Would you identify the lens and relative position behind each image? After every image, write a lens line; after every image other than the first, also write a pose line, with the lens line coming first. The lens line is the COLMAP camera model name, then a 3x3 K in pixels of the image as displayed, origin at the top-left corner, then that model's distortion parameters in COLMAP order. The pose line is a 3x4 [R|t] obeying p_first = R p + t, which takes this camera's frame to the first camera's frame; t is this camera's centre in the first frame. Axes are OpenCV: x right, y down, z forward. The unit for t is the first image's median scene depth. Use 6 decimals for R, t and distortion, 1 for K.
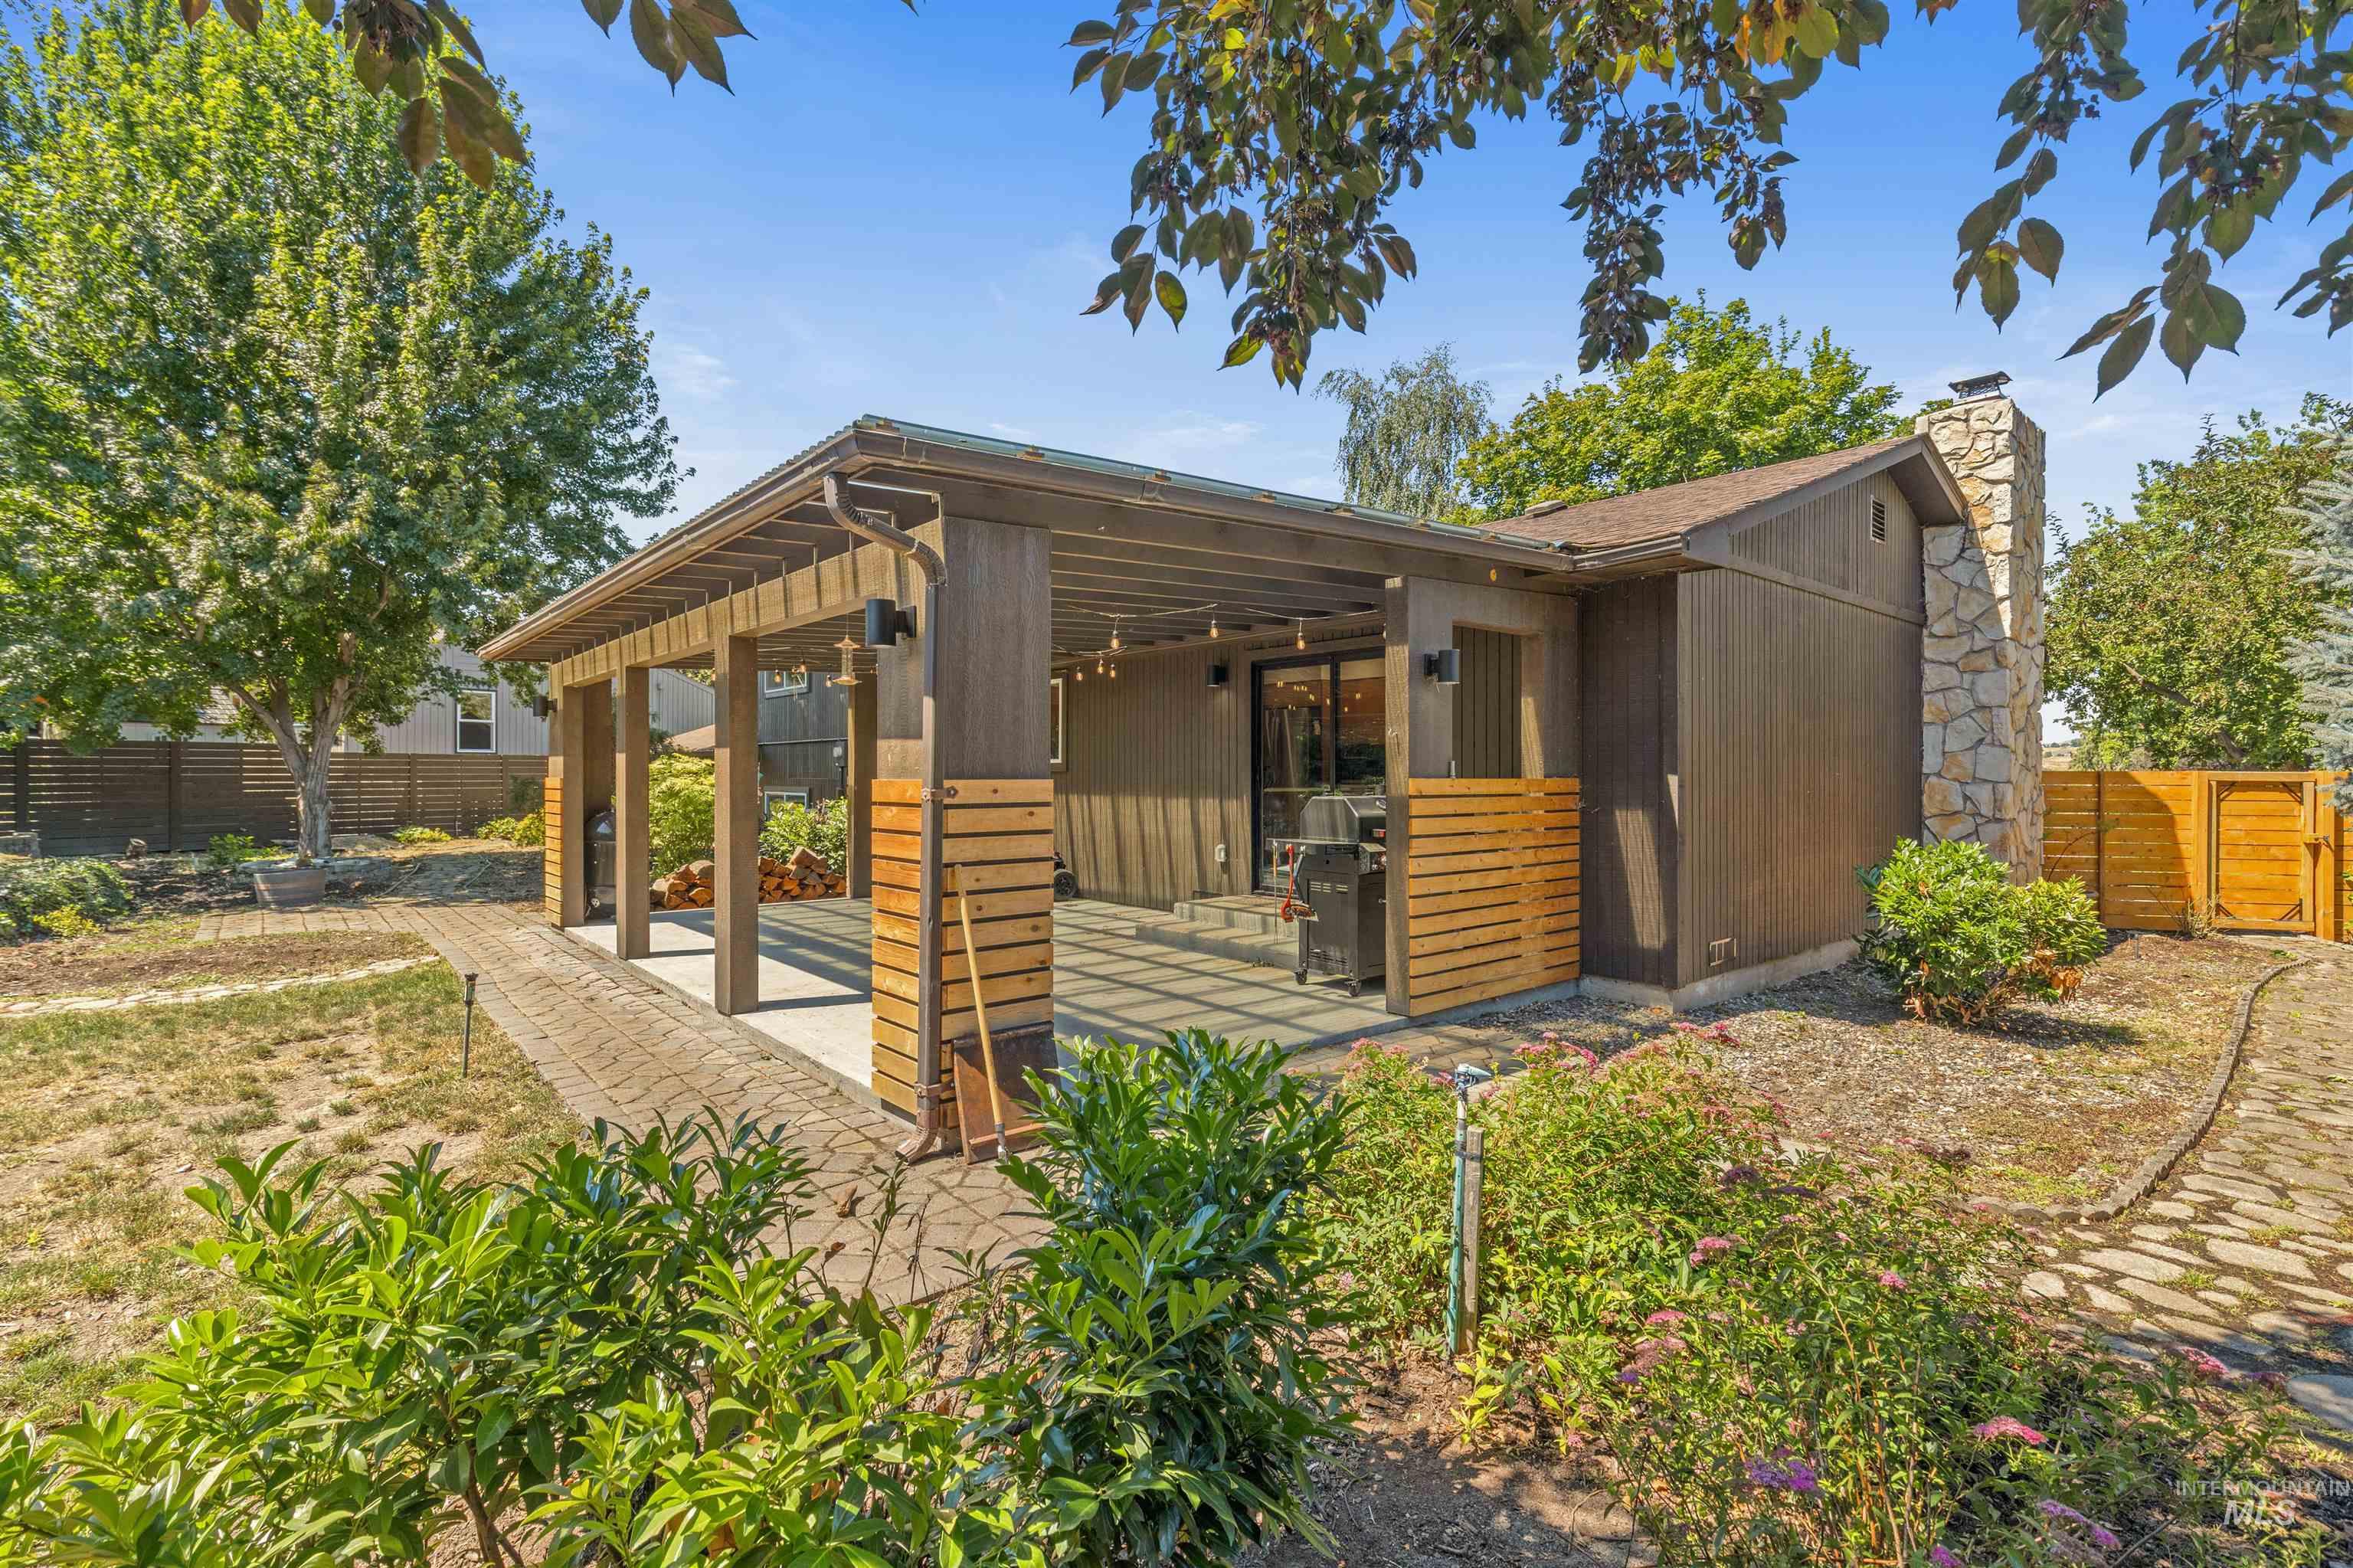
lens RADIAL K [[1064.1, 0, 1172.0], [0, 1064.1, 771.8], [0, 0, 1]] dist [-0.000279, -0.000790]
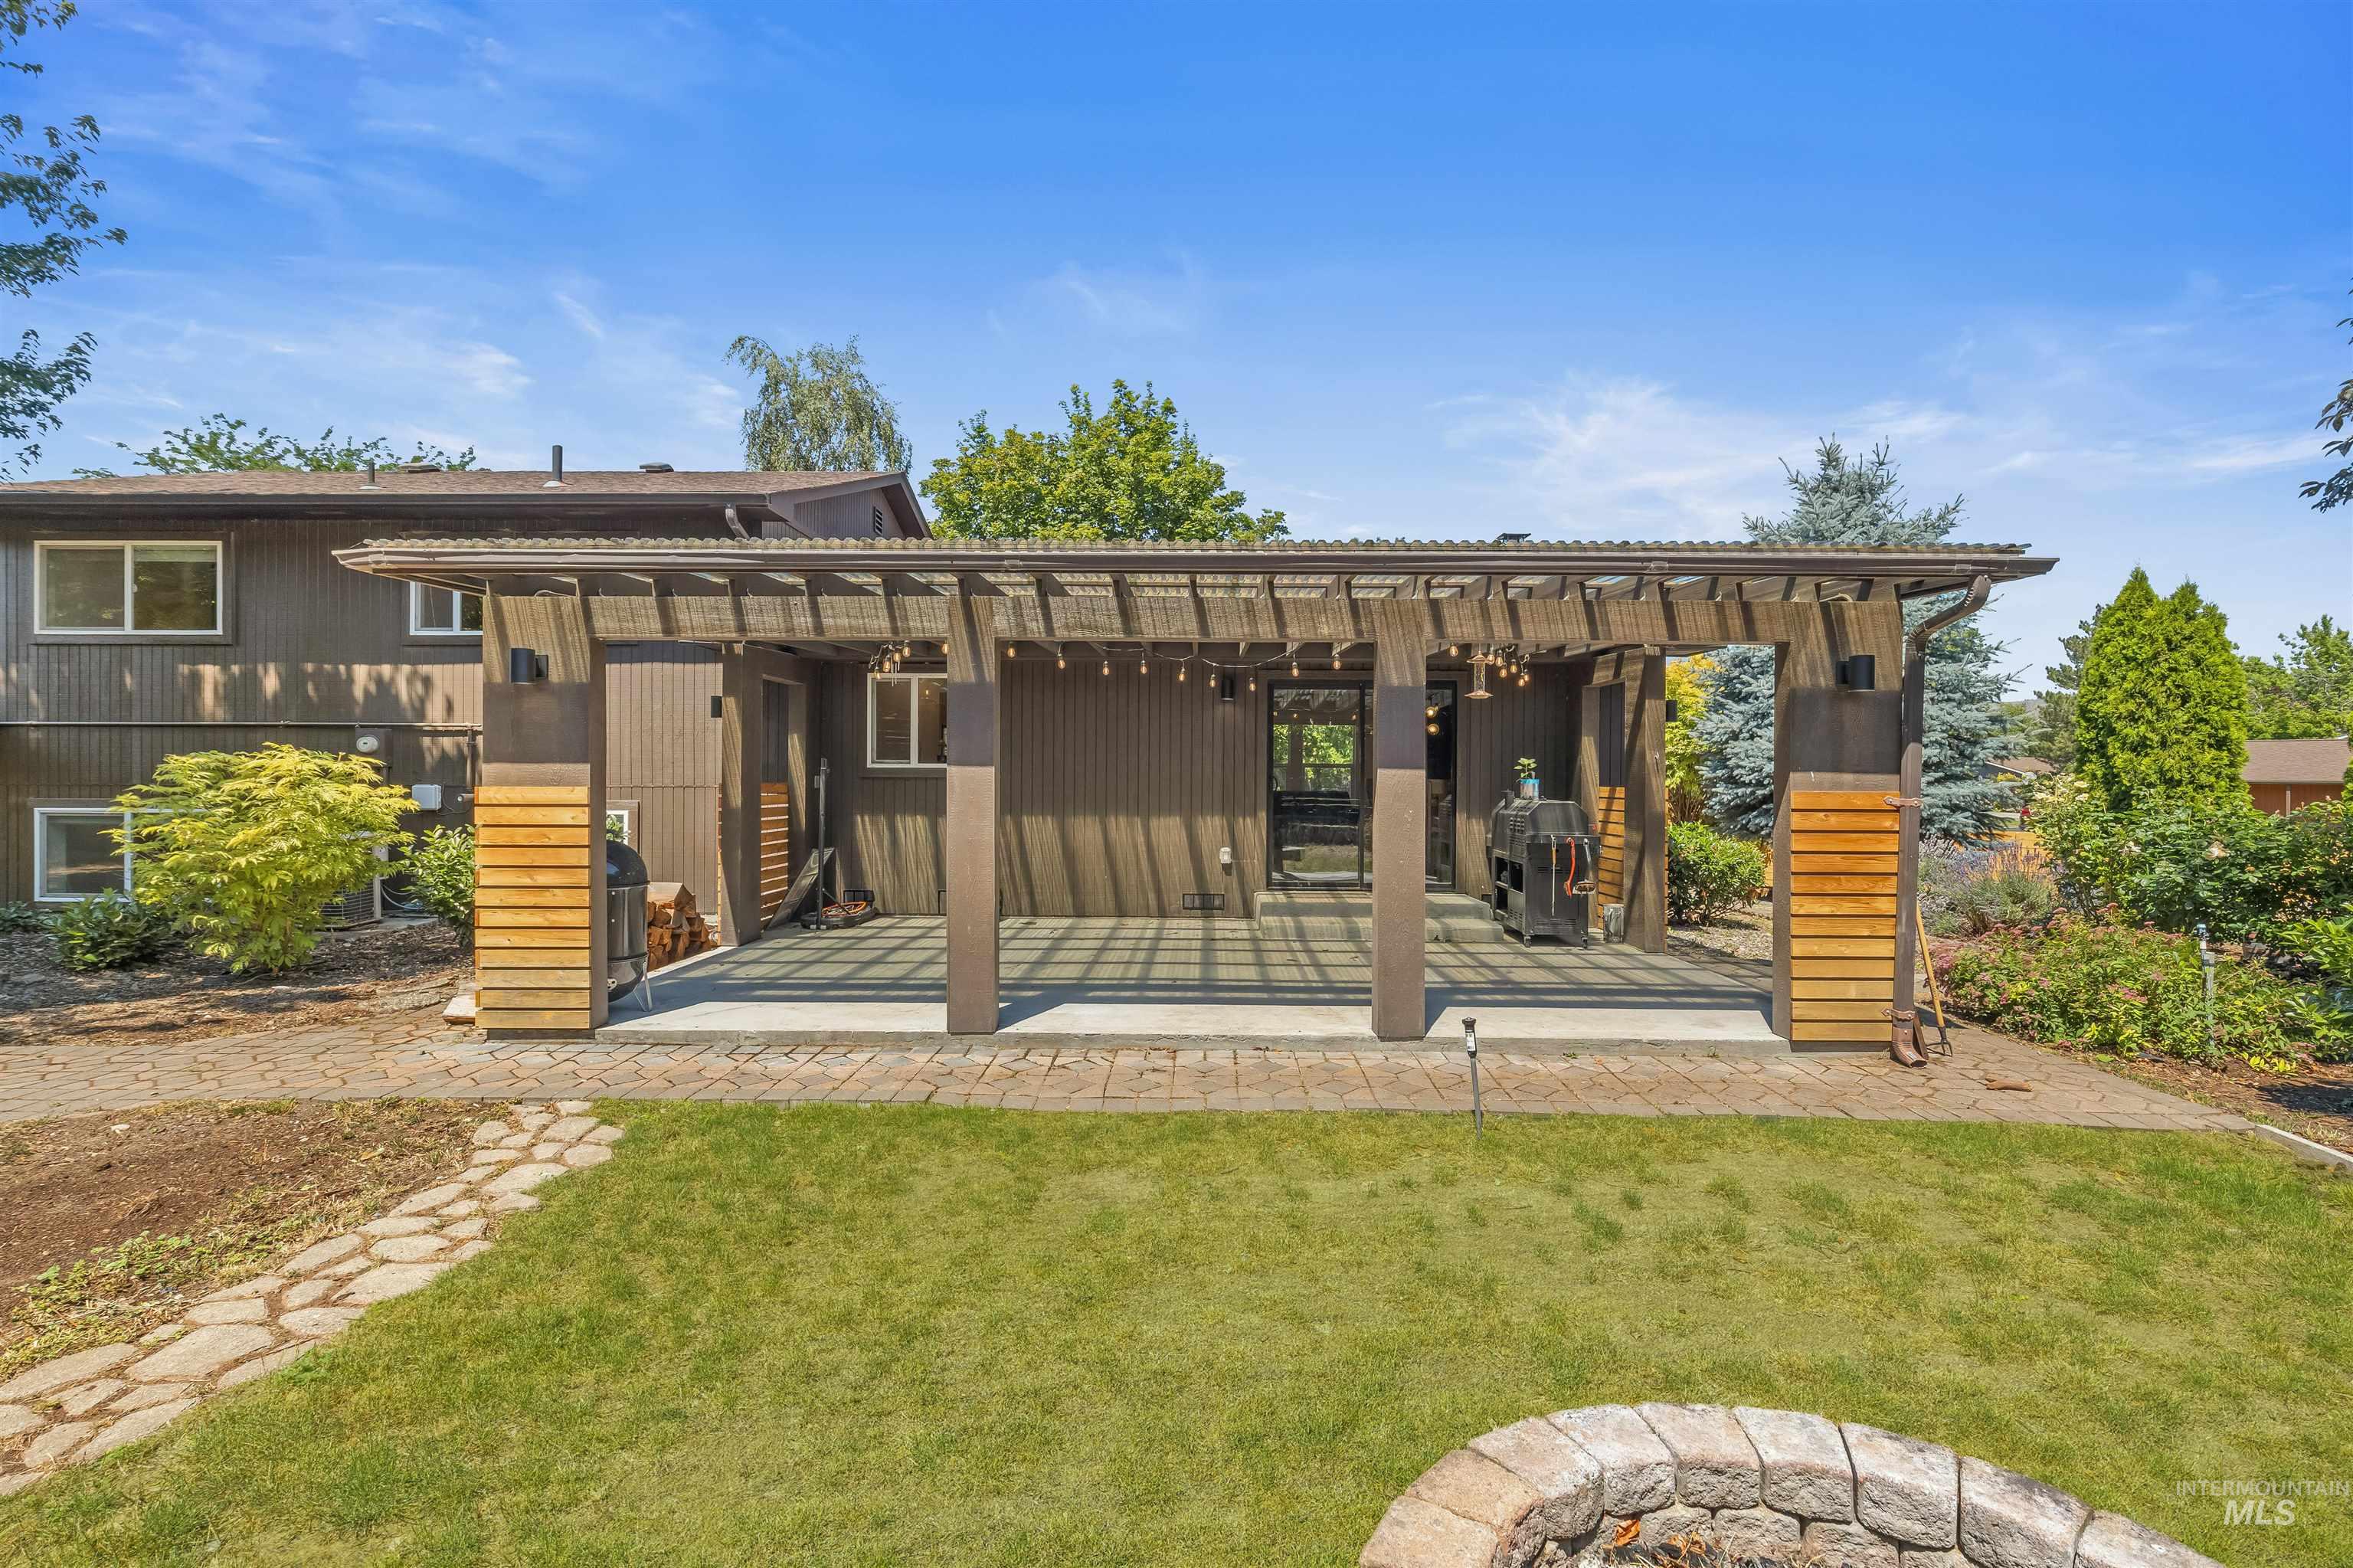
lens RADIAL K [[1064.1, 0, 1172.0], [0, 1064.1, 771.8], [0, 0, 1]] dist [-0.000279, -0.000790]
pose [[0.667592, 0.005492, 0.744507, -0.760884], [-0.004836, 0.999984, -0.003040, -0.004007], [-0.744511, -0.001571, 0.667608, 0.316022]]
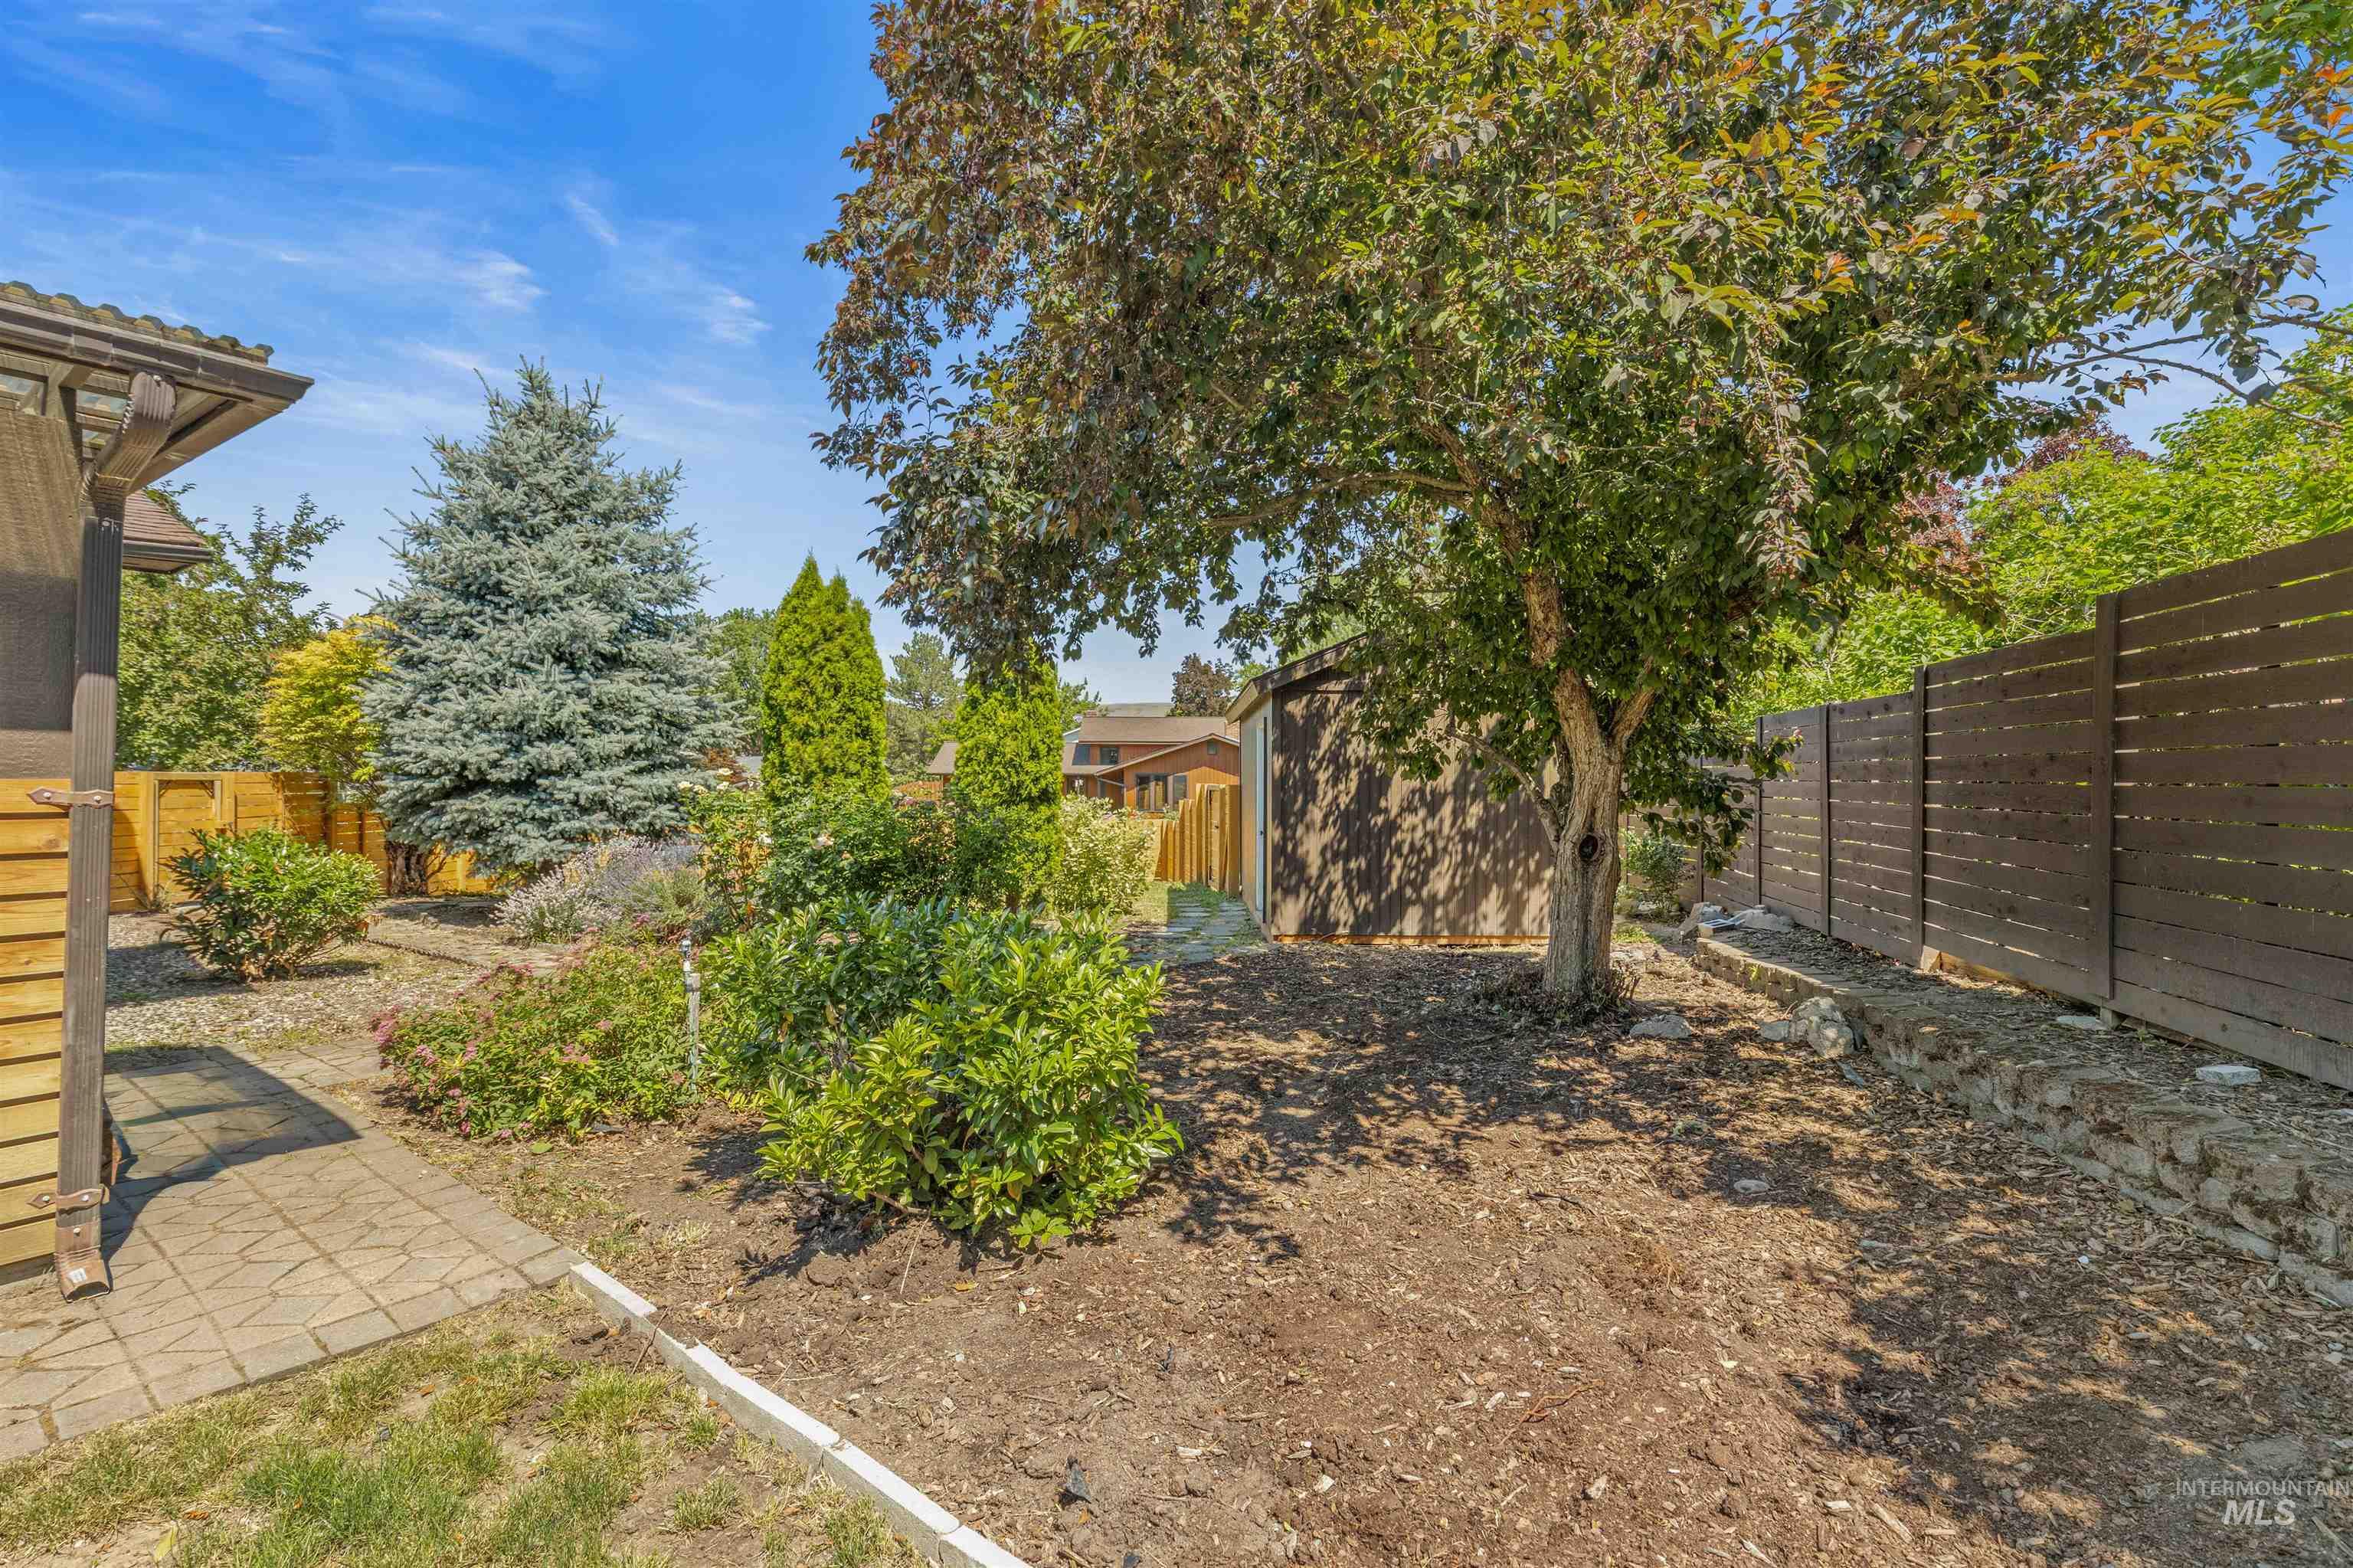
lens RADIAL K [[1064.1, 0, 1172.0], [0, 1064.1, 771.8], [0, 0, 1]] dist [-0.000279, -0.000790]
pose [[-0.202569, 0.001145, 0.979267, -0.445879], [-0.002684, 0.999995, -0.001725, 0.000496], [-0.979264, -0.002978, -0.202565, 0.165620]]
